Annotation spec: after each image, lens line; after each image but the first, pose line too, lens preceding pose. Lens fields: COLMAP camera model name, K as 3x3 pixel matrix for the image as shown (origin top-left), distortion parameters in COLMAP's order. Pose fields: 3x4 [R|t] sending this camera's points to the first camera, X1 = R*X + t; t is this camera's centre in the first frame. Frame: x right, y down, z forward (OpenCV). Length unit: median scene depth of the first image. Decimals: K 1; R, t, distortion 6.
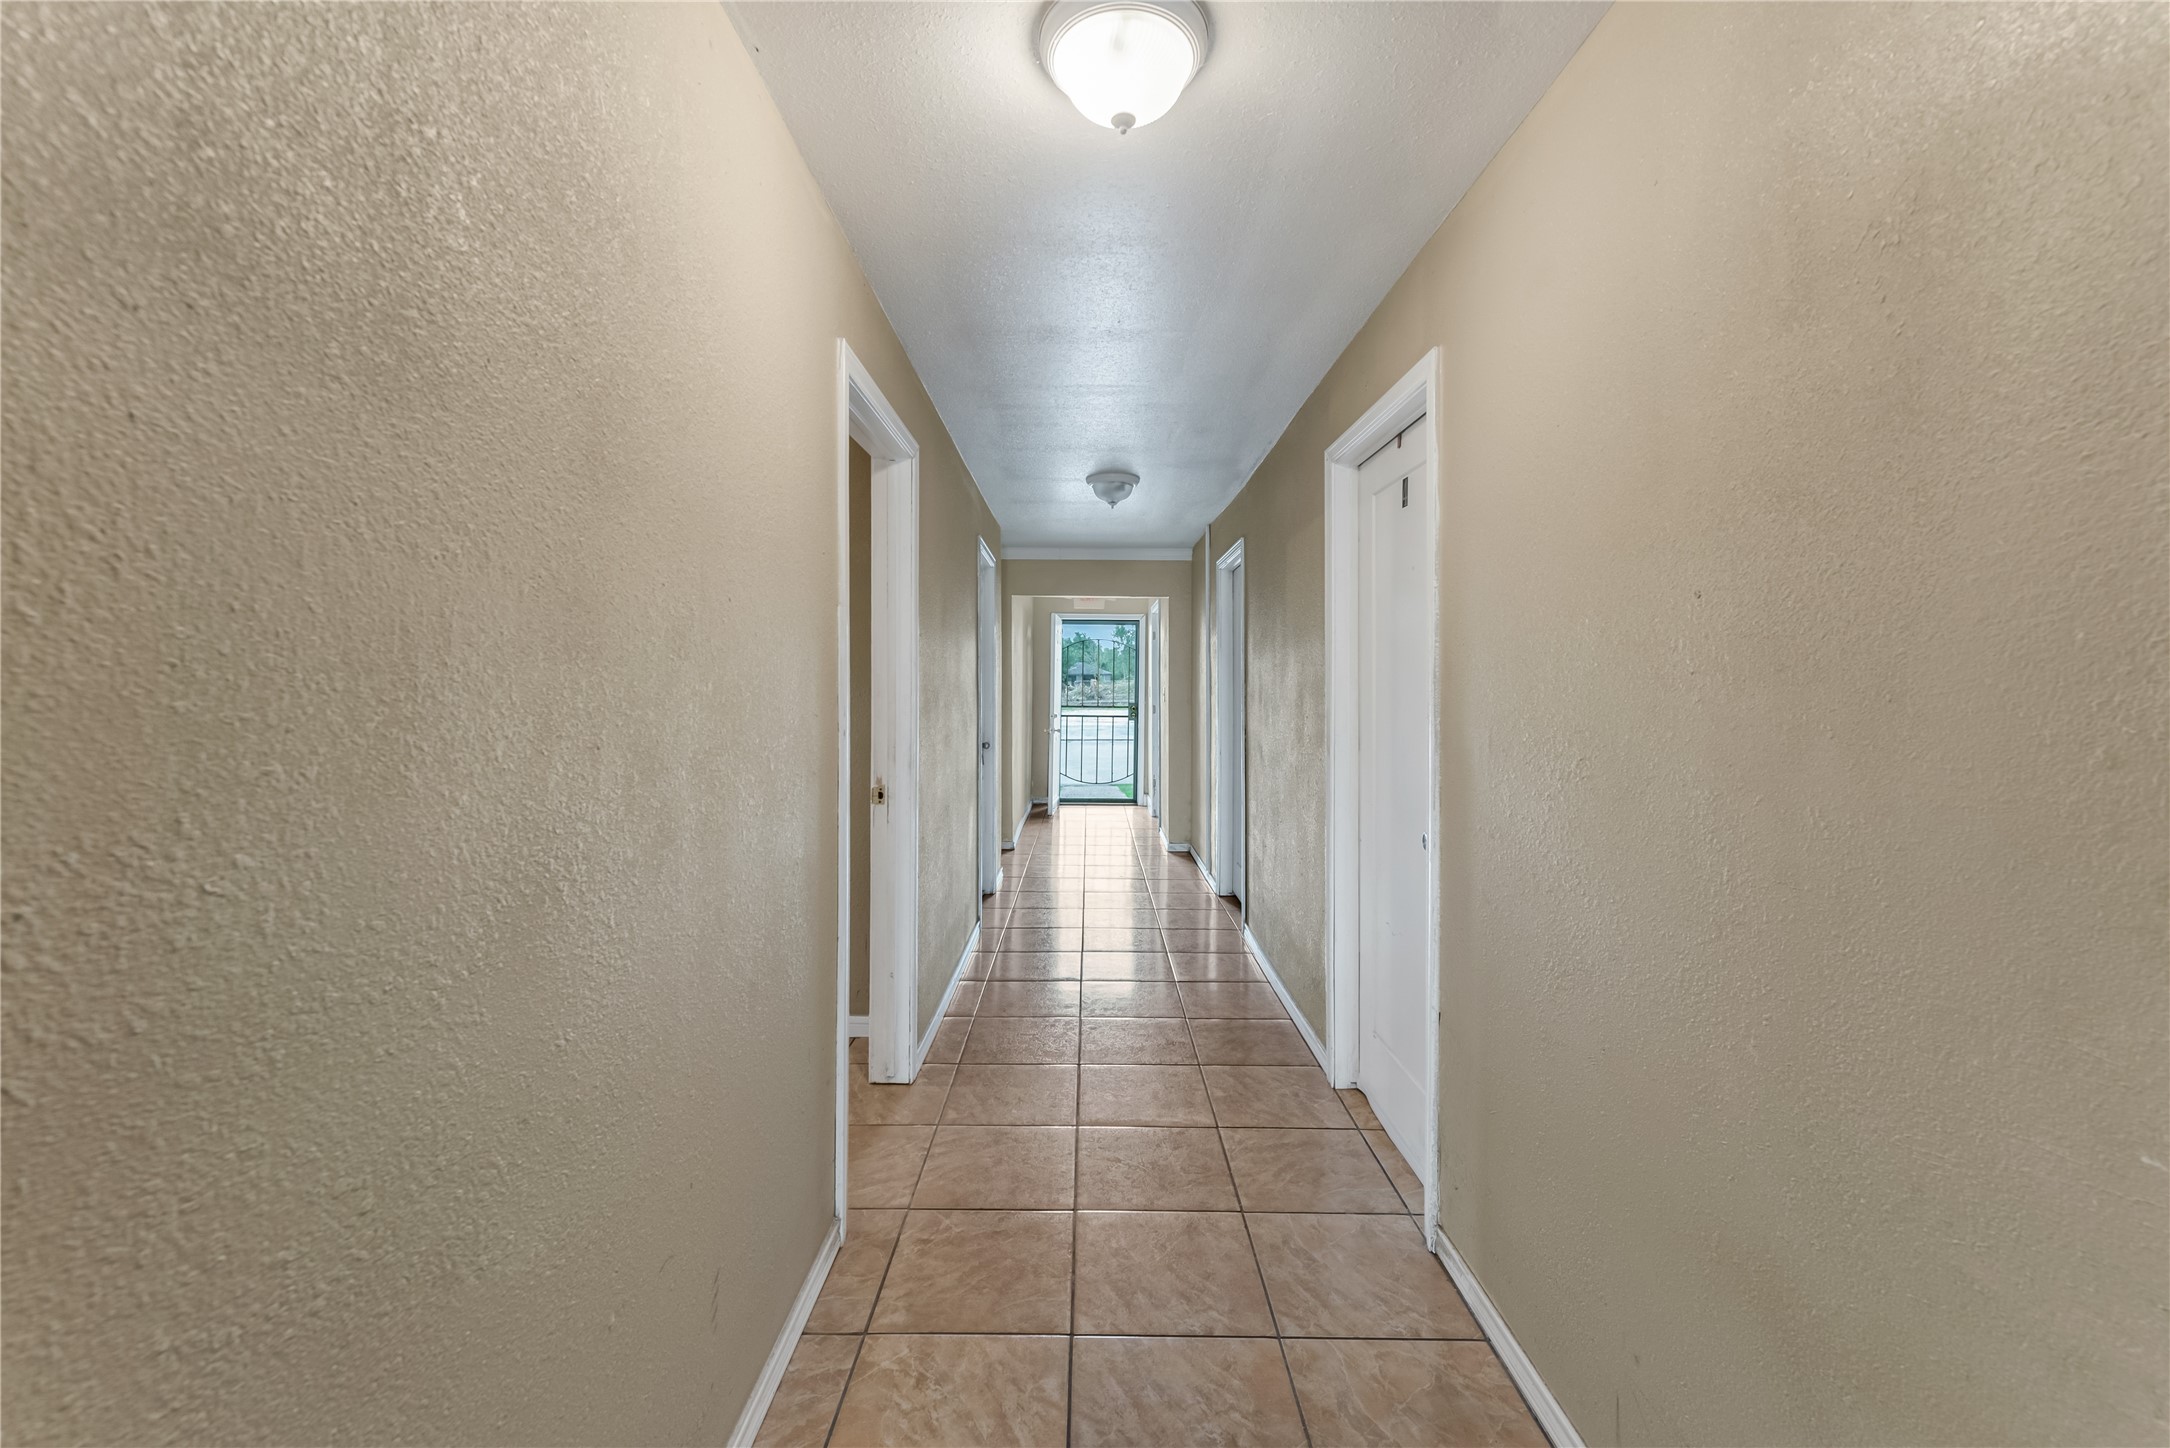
lens RADIAL K [[860.6, 0, 1085.0], [0, 860.6, 724.0], [0, 0, 1]] dist [0.001422, 0.000588]
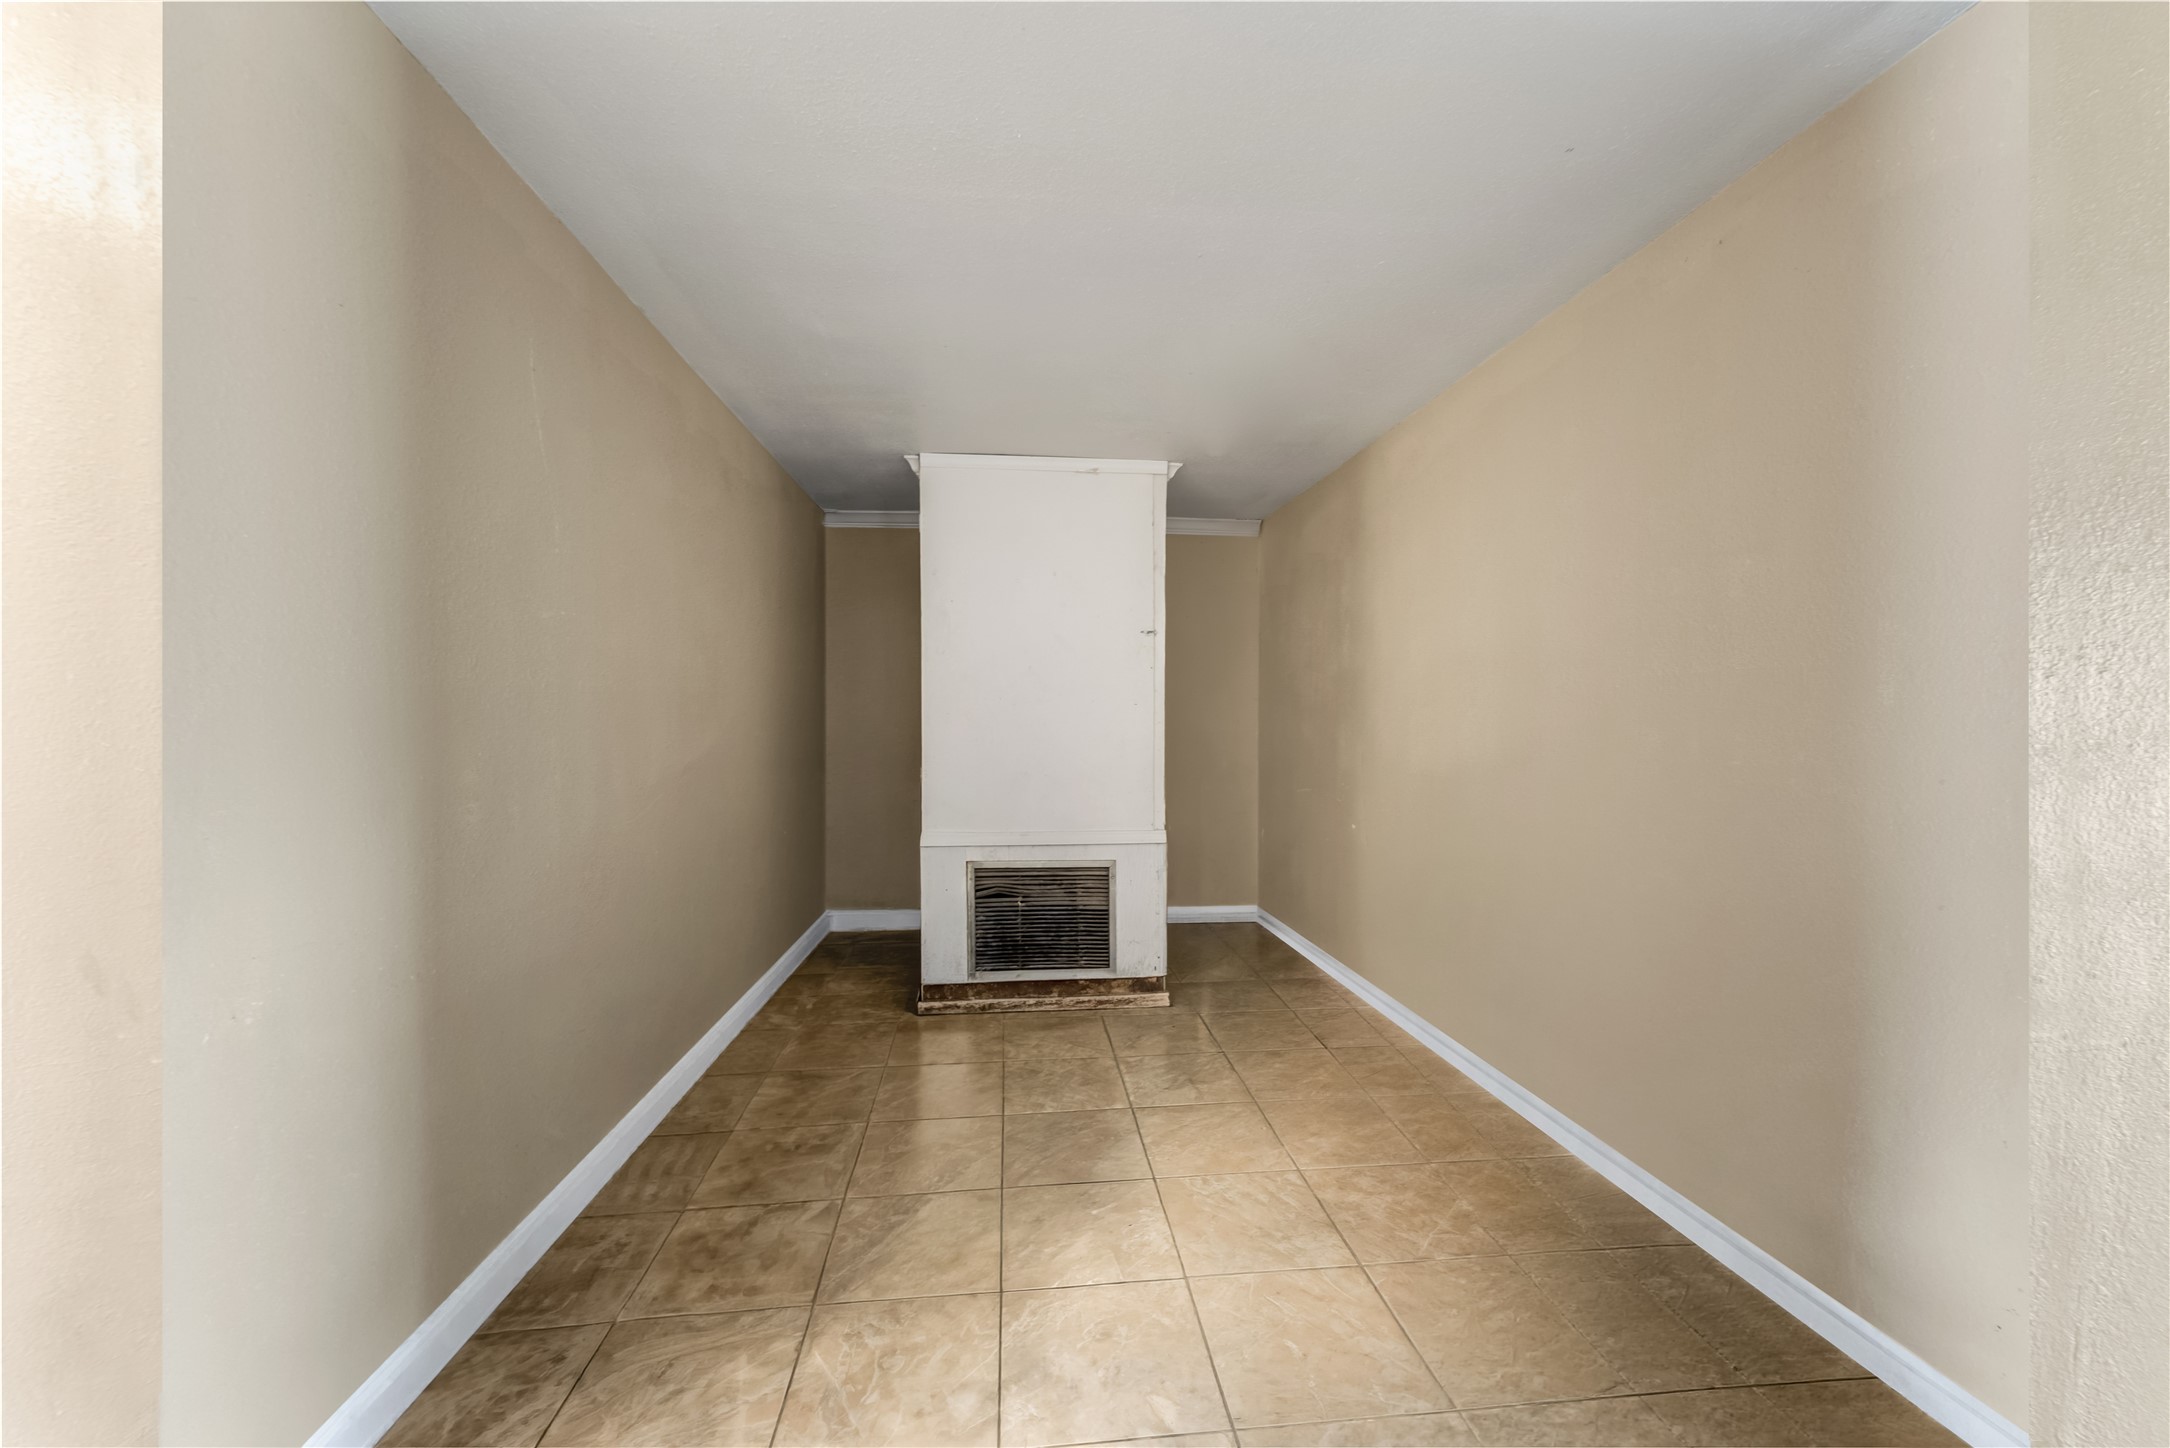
lens RADIAL K [[860.6, 0, 1085.0], [0, 860.6, 724.0], [0, 0, 1]] dist [0.001422, 0.000588]
pose [[-0.094889, -0.001205, 0.995487, -0.340462], [0.027351, 0.999619, 0.003817, 0.010987], [-0.995112, 0.027590, -0.094819, -0.443856]]
